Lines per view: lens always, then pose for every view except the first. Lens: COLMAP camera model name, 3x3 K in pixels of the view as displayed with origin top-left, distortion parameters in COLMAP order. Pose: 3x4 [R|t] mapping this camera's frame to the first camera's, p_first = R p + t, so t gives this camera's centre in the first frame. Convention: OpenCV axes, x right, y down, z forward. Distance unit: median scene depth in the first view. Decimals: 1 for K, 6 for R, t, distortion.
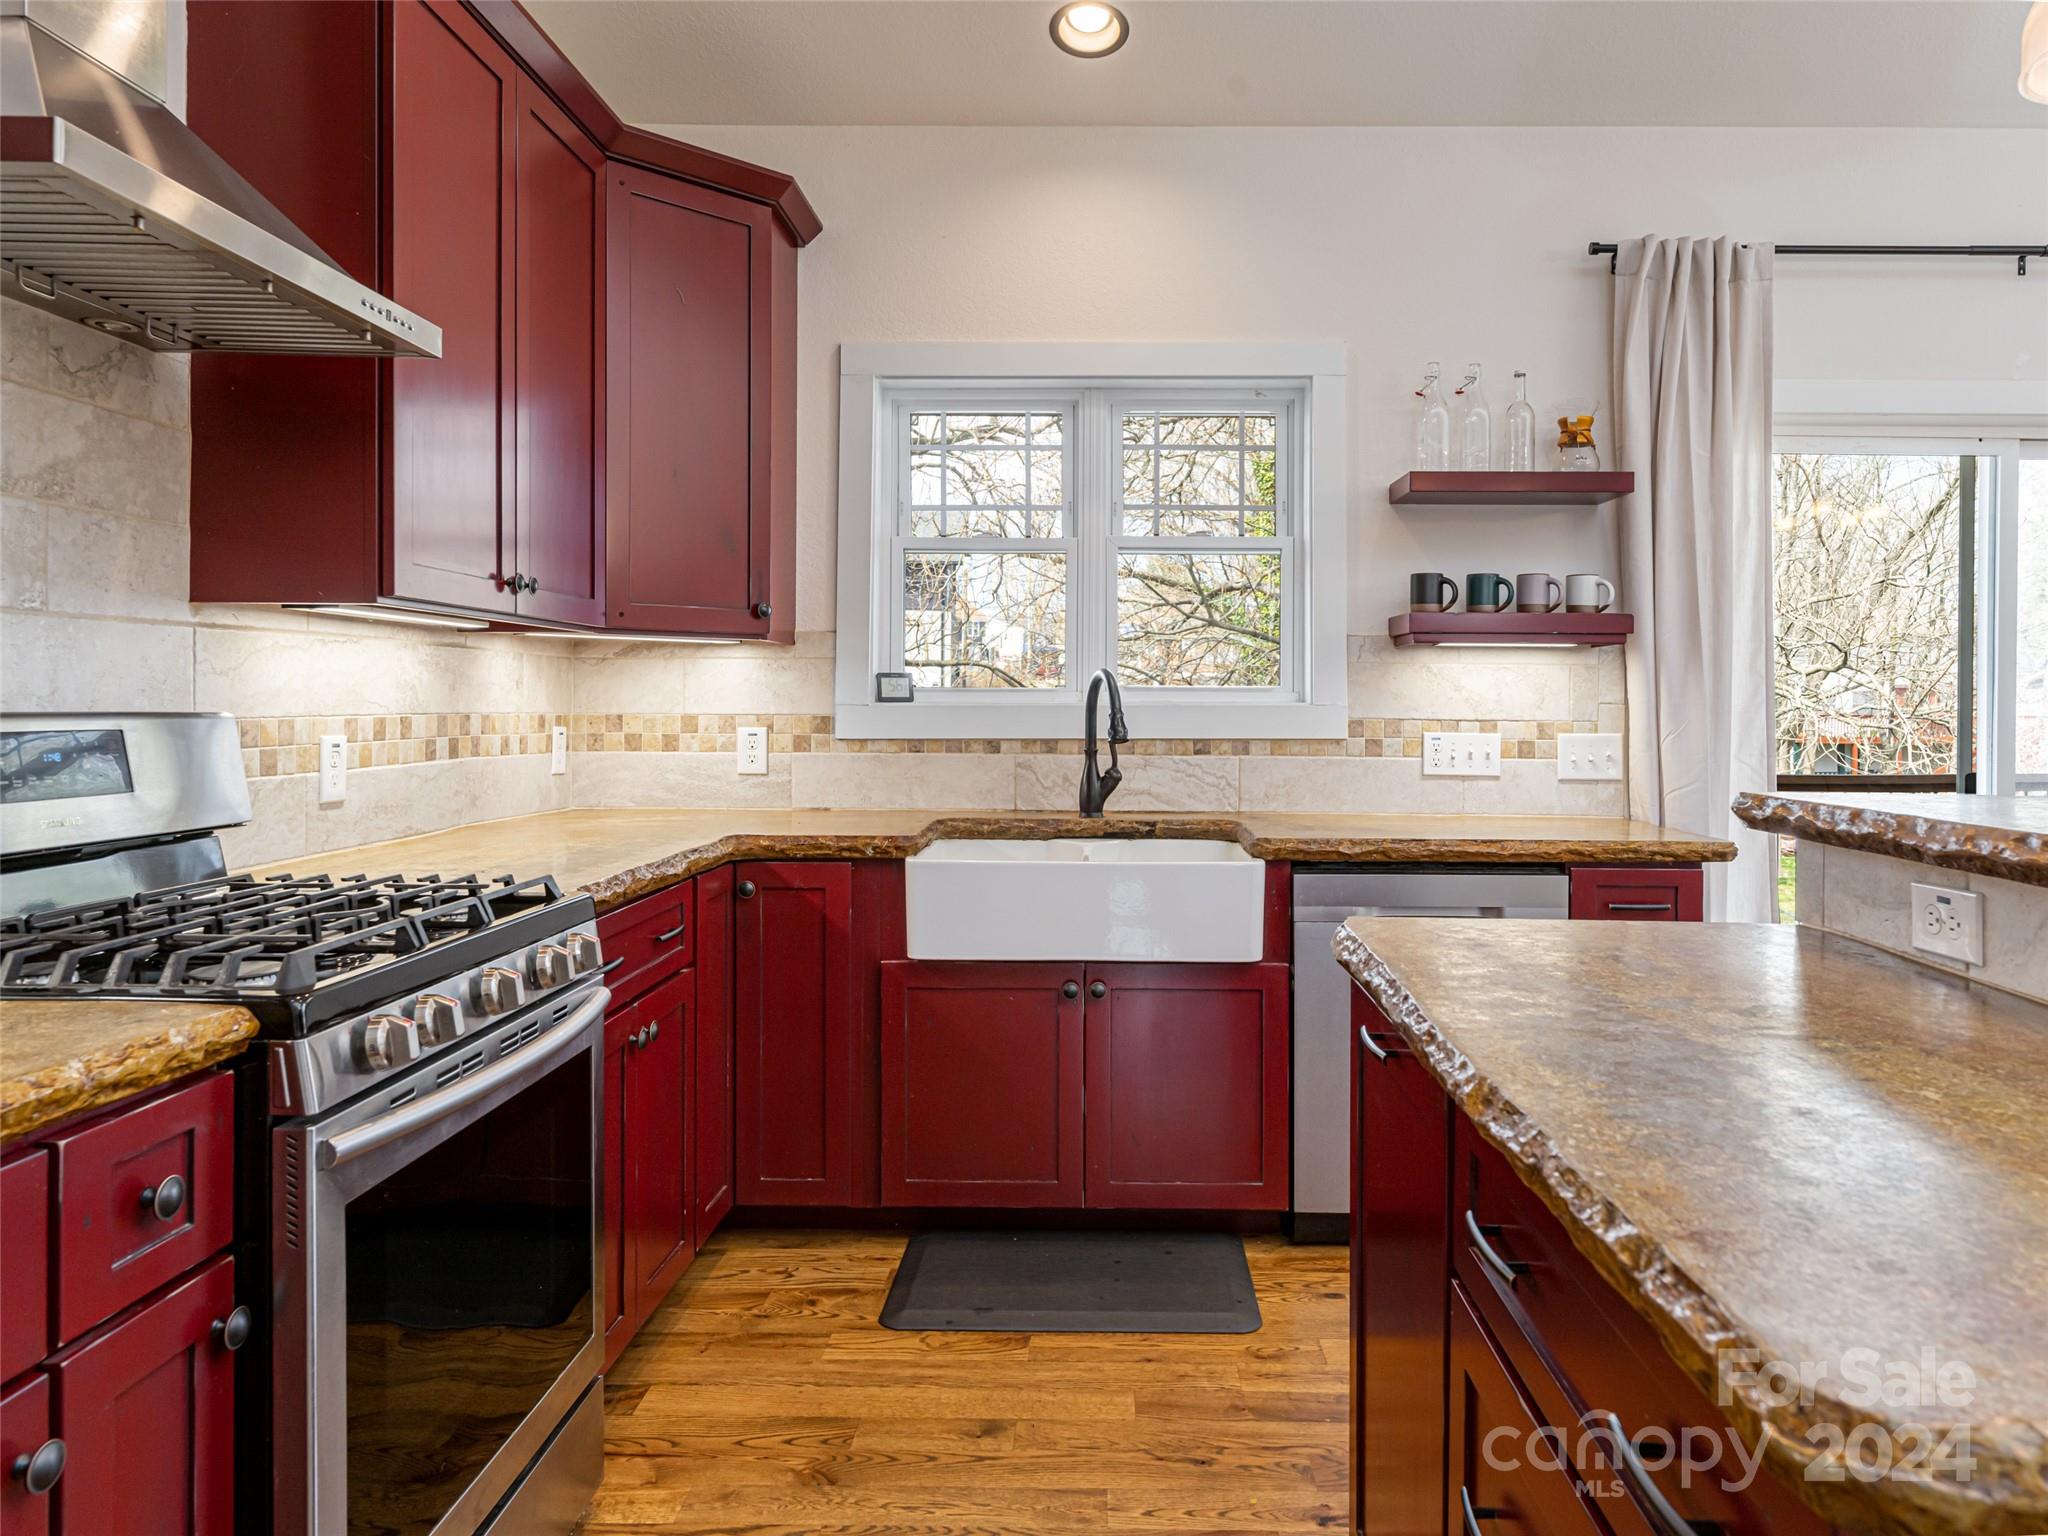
lens RADIAL K [[1333.9, 0, 1085.2], [0, 1333.9, 709.5], [0, 0, 1]] dist [0.001976, -0.003426]
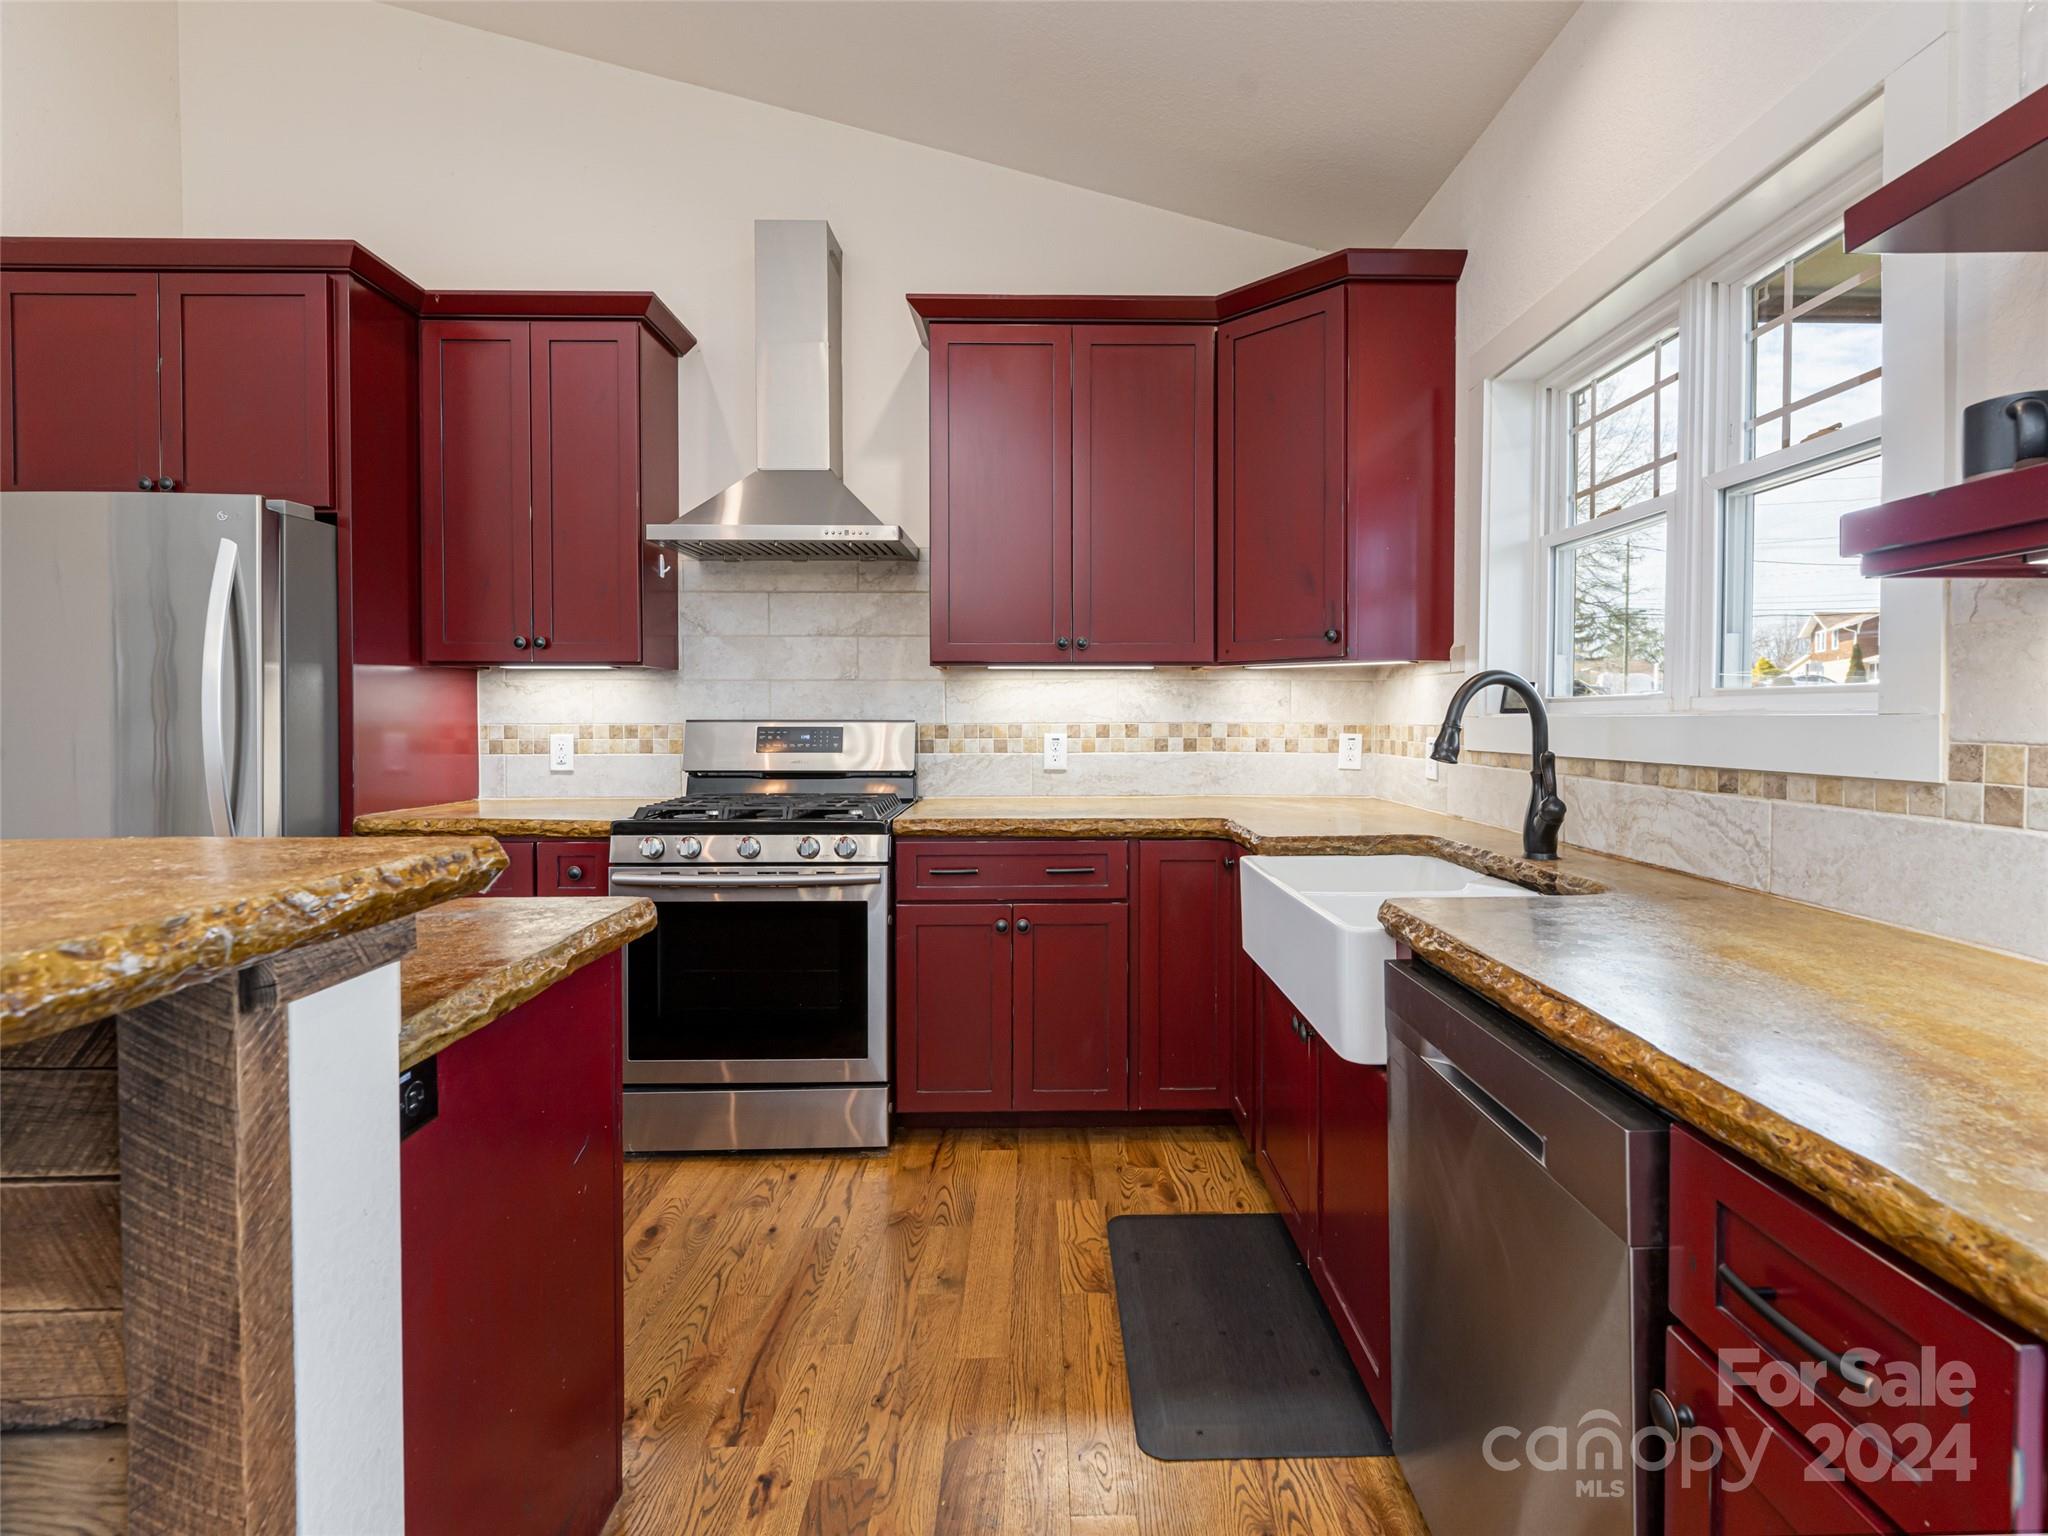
lens RADIAL K [[959.9, 0, 1056.4], [0, 959.9, 719.2], [0, 0, 1]] dist [-0.004974, 0.001597]
pose [[0.042224, 0.000401, -0.999108, 0.547635], [-0.002901, 0.999996, 0.000279, -0.000600], [0.999104, 0.002886, 0.042225, 0.681042]]
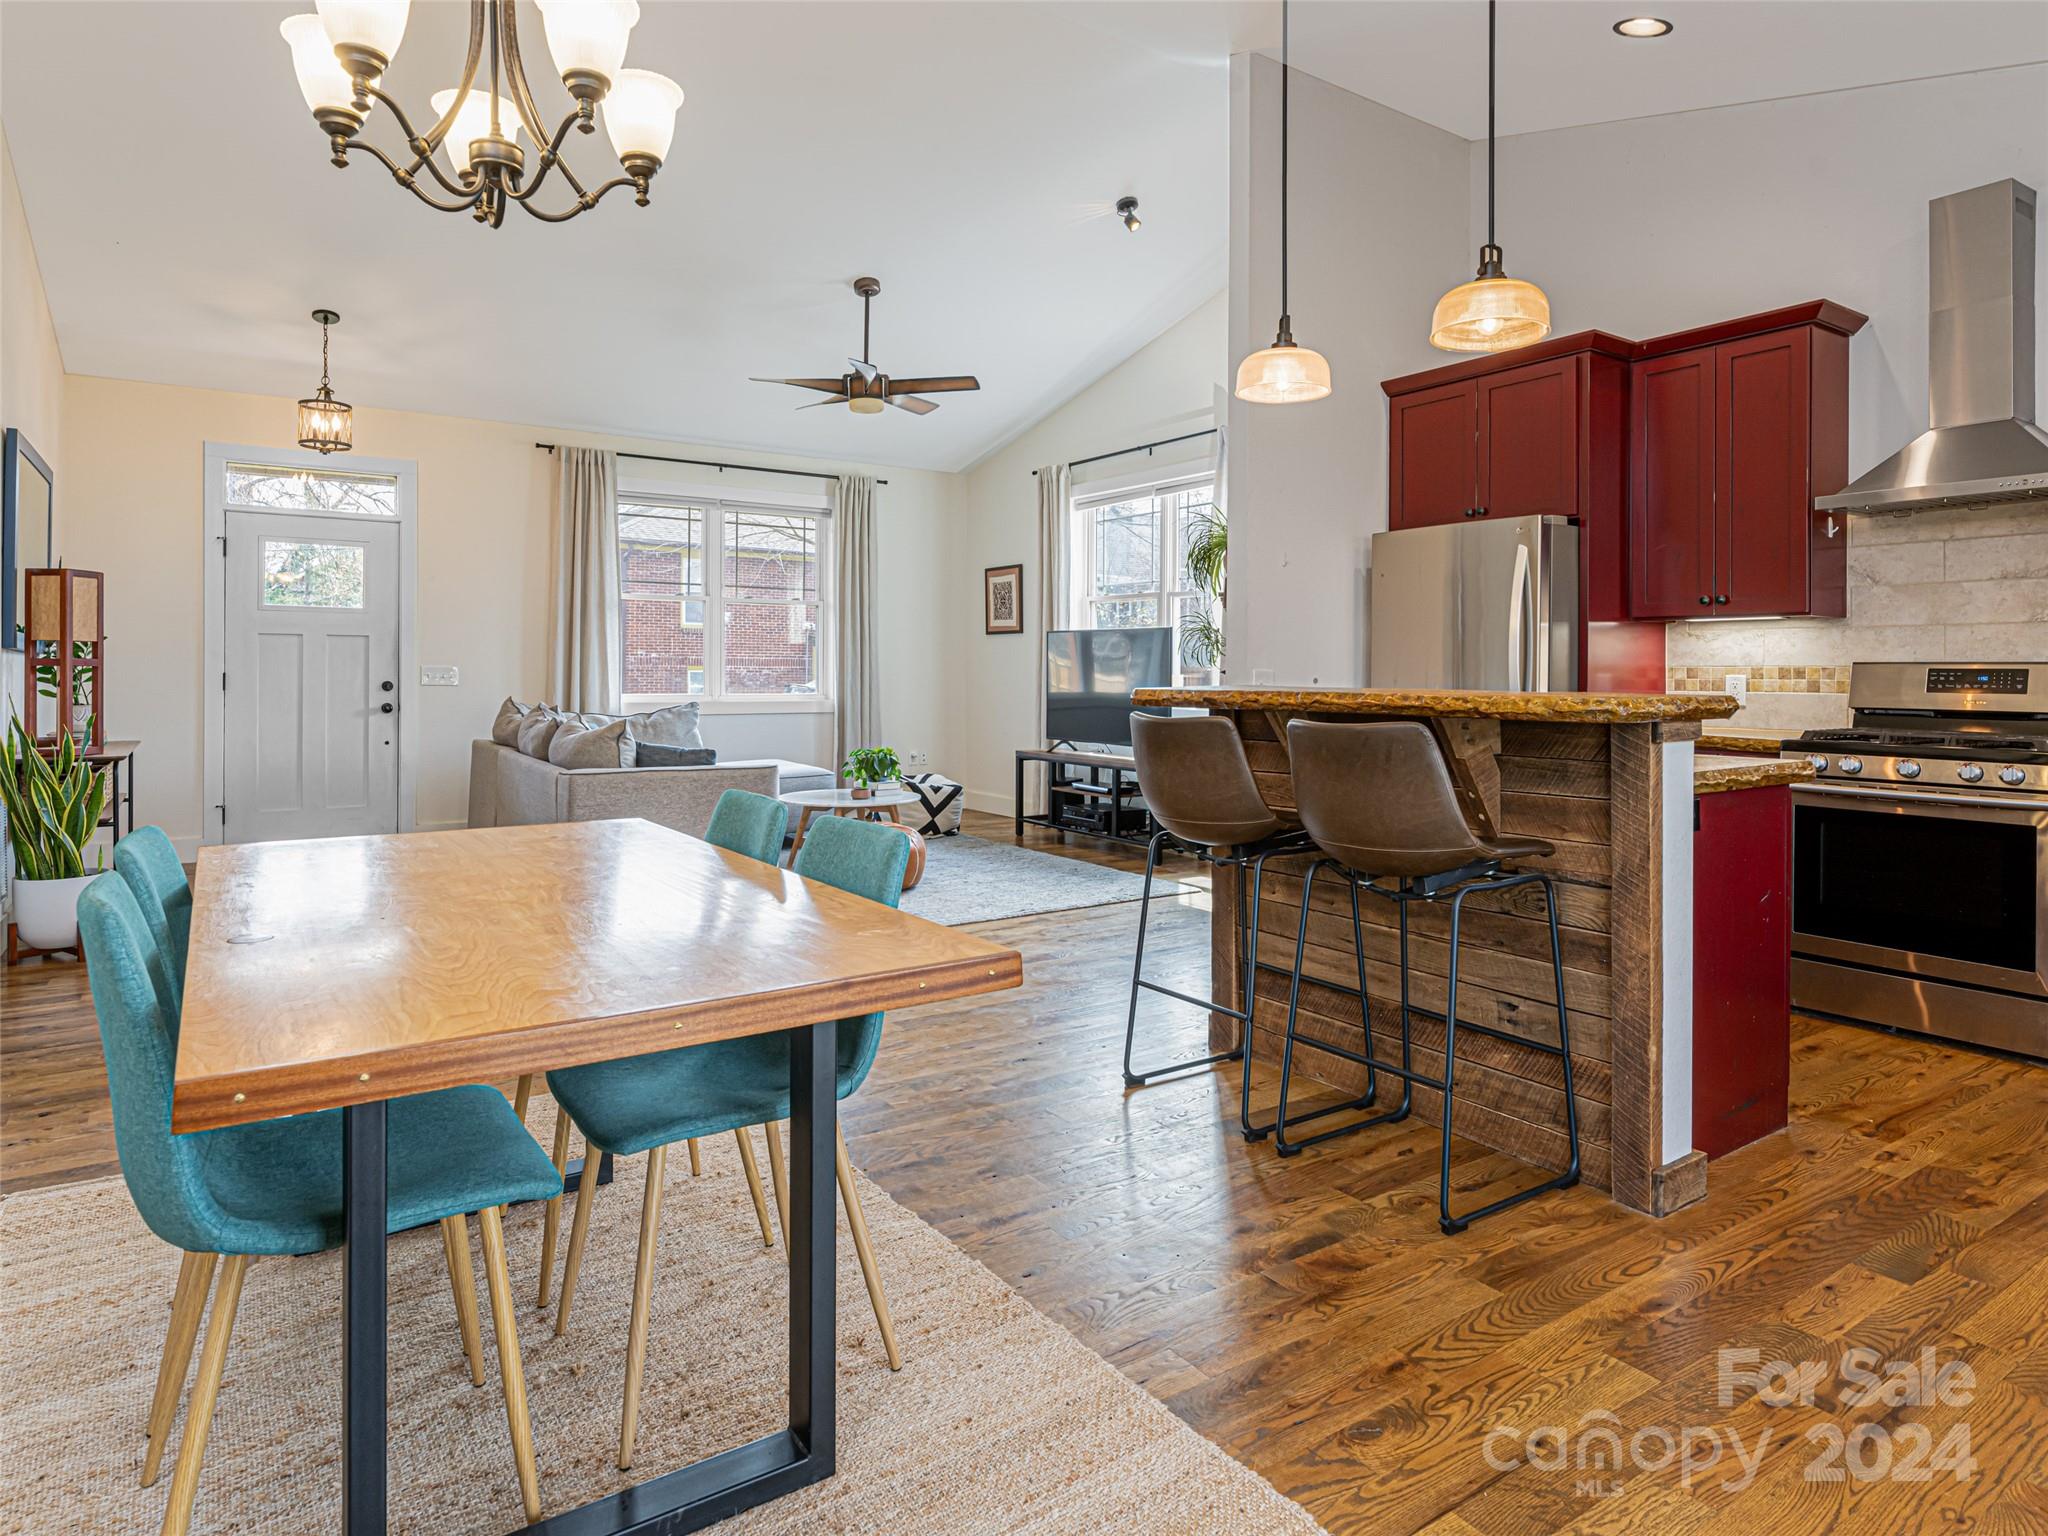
lens RADIAL K [[1188.4, 0, 1034.3], [0, 1188.4, 677.2], [0, 0, 1]] dist [0.000726, -0.001122]
pose [[-0.811210, -0.009159, -0.584683, 1.064270], [-0.013471, 0.999905, 0.003027, 0.025122], [0.584600, 0.010332, -0.811256, 0.883407]]
